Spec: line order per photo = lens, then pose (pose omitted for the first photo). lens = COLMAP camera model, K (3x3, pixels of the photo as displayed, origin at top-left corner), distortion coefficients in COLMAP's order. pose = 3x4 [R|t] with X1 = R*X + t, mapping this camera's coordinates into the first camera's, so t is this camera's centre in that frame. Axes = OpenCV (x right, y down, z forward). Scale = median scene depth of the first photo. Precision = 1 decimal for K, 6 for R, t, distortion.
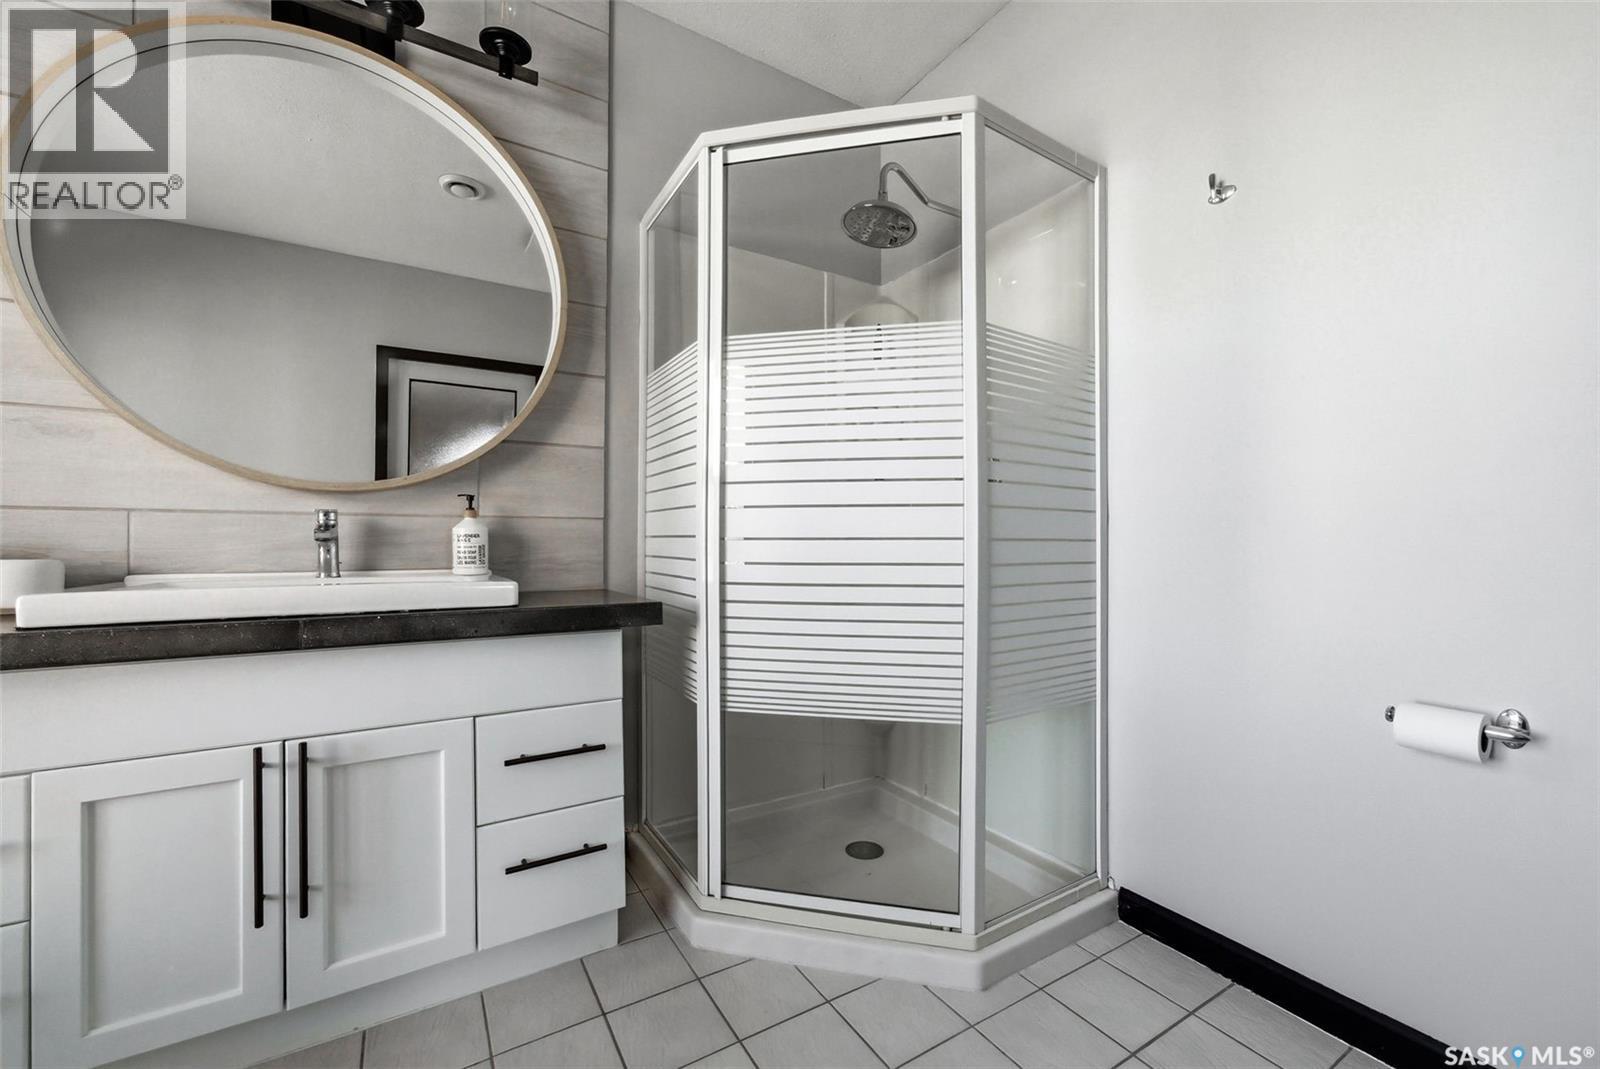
lens RADIAL K [[630.1, 0, 806.7], [0, 630.1, 542.3], [0, 0, 1]] dist [-0.015231, 0.000148]
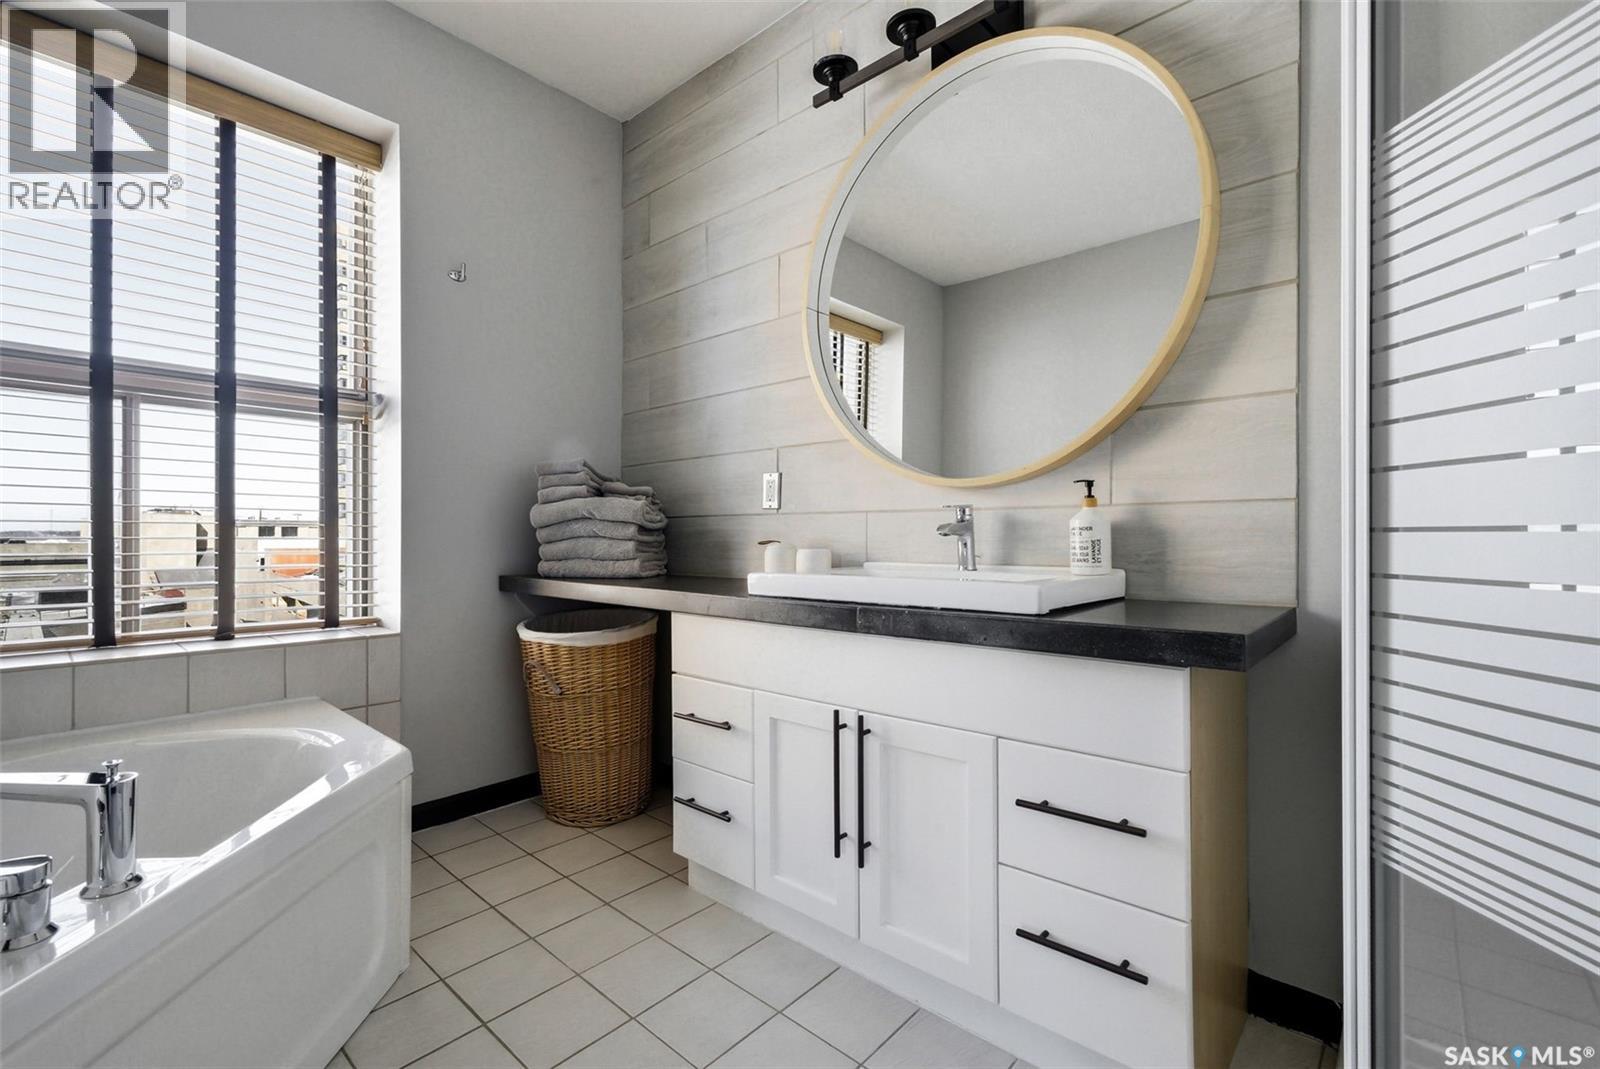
lens RADIAL K [[702.1, 0, 799.5], [0, 702.1, 537.7], [0, 0, 1]] dist [-0.014997, 0.001648]
pose [[0.280801, 0.002574, -0.959763, 0.286643], [0.005371, 0.999977, 0.004253, -0.004707], [0.959751, -0.006350, 0.280781, 0.401836]]
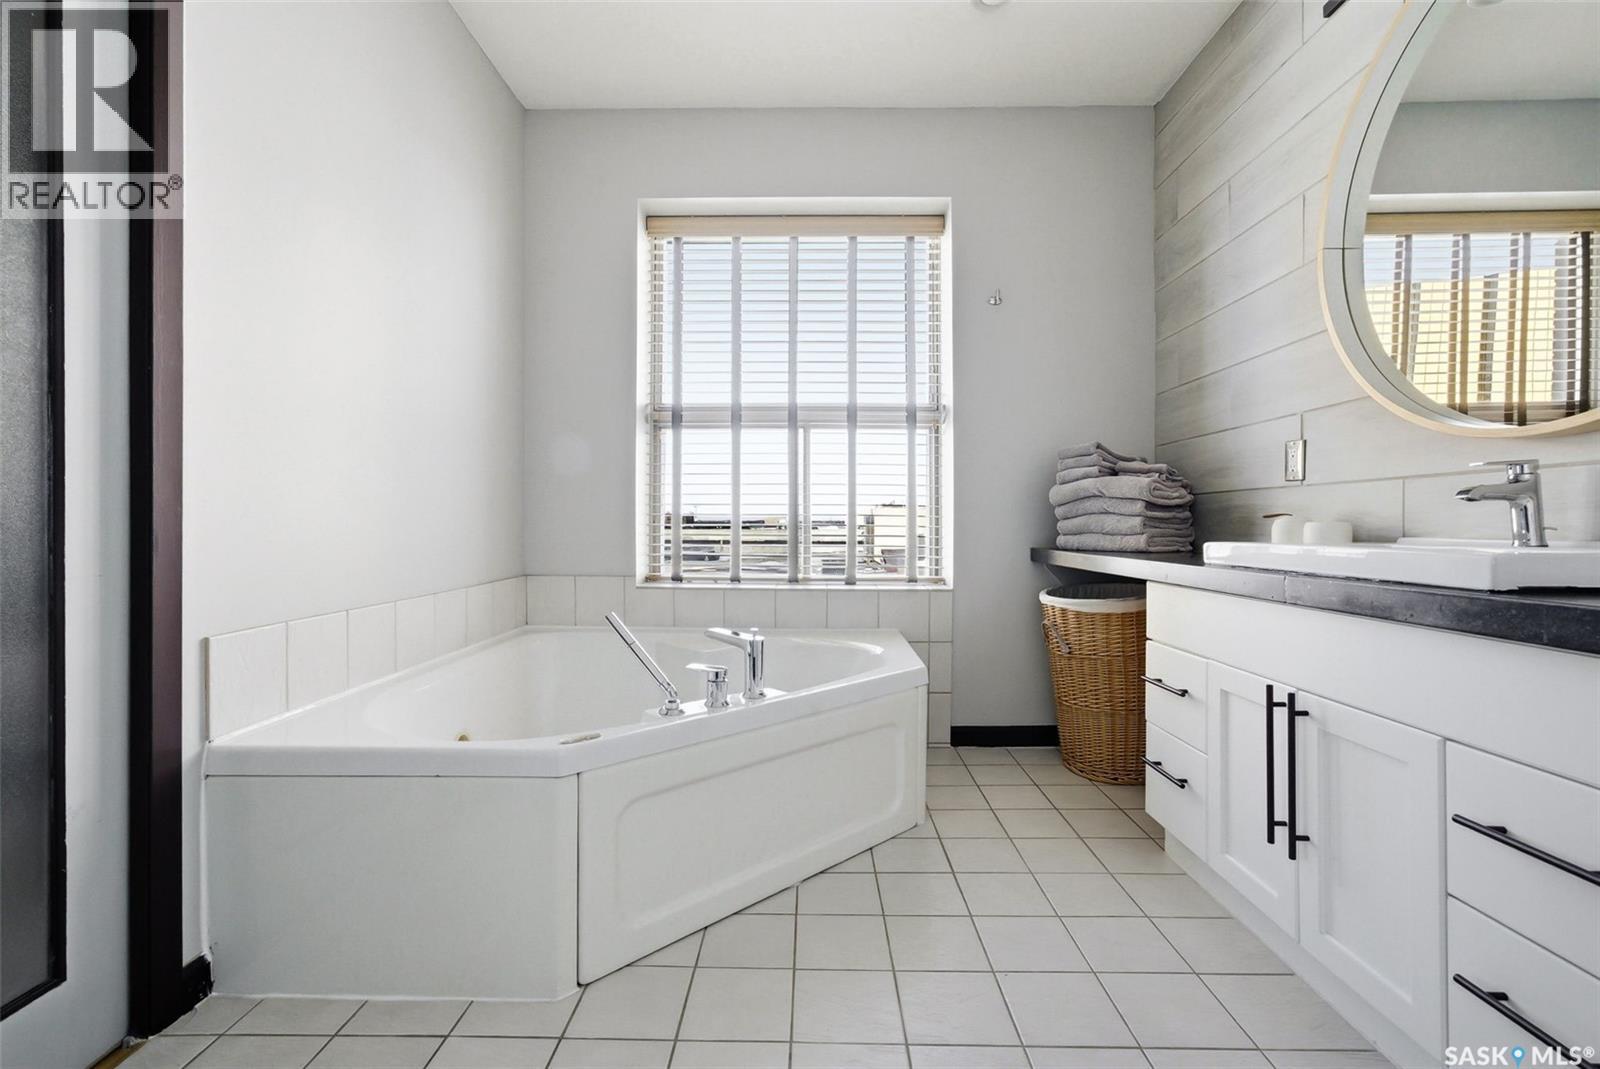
lens RADIAL K [[702.1, 0, 804.8], [0, 702.1, 528.0], [0, 0, 1]] dist [-0.014997, 0.001648]
pose [[-0.537222, 0.001597, -0.843440, 0.464289], [-0.000106, 0.999998, 0.001962, 0.030790], [0.843441, 0.001144, -0.537220, 0.701965]]
